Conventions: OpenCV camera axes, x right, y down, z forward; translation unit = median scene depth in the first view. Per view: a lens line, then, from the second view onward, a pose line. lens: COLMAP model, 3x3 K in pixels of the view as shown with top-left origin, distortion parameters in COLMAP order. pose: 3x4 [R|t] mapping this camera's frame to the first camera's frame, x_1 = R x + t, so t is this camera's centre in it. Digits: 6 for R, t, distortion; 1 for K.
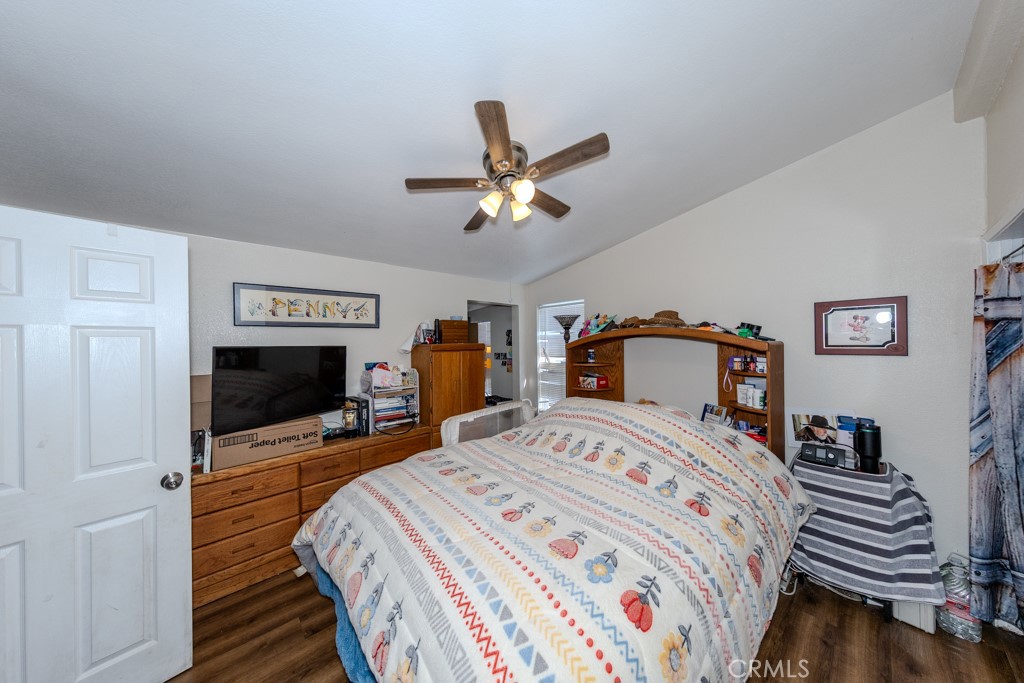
lens RADIAL K [[317.9, 0, 512.6], [0, 317.9, 345.4], [0, 0, 1]] dist [-0.000873, -0.000004]
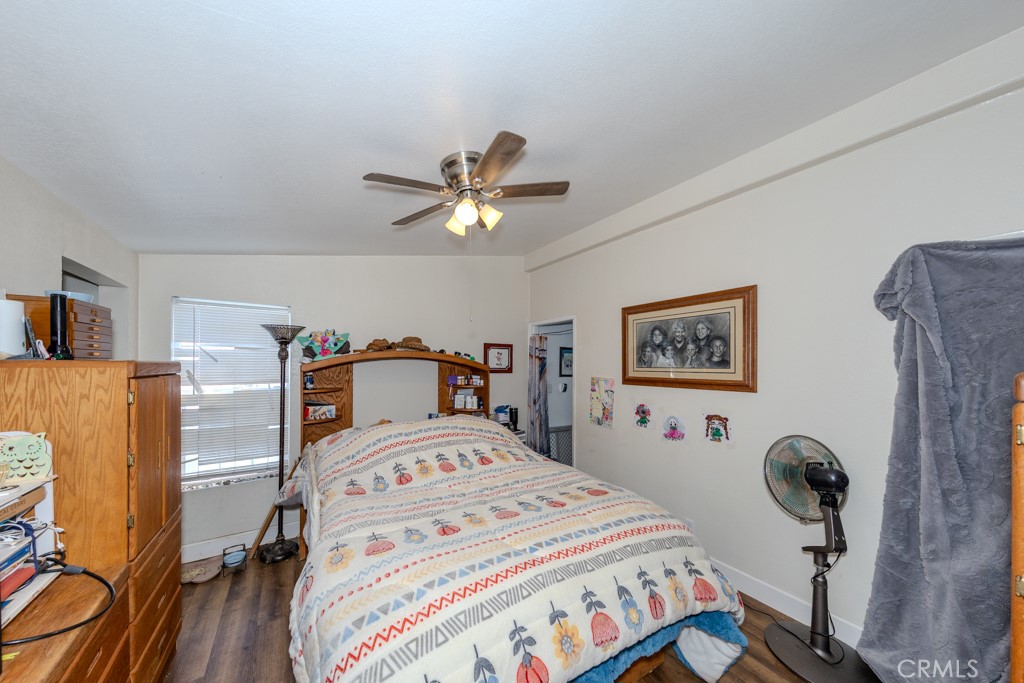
lens RADIAL K [[317.9, 0, 522.3], [0, 317.9, 364.8], [0, 0, 1]] dist [-0.000873, -0.000004]
pose [[0.177091, 0.014374, 0.984090, -0.549863], [-0.003418, 0.999896, -0.013990, 0.004641], [-0.984189, -0.000886, 0.177122, 0.398173]]
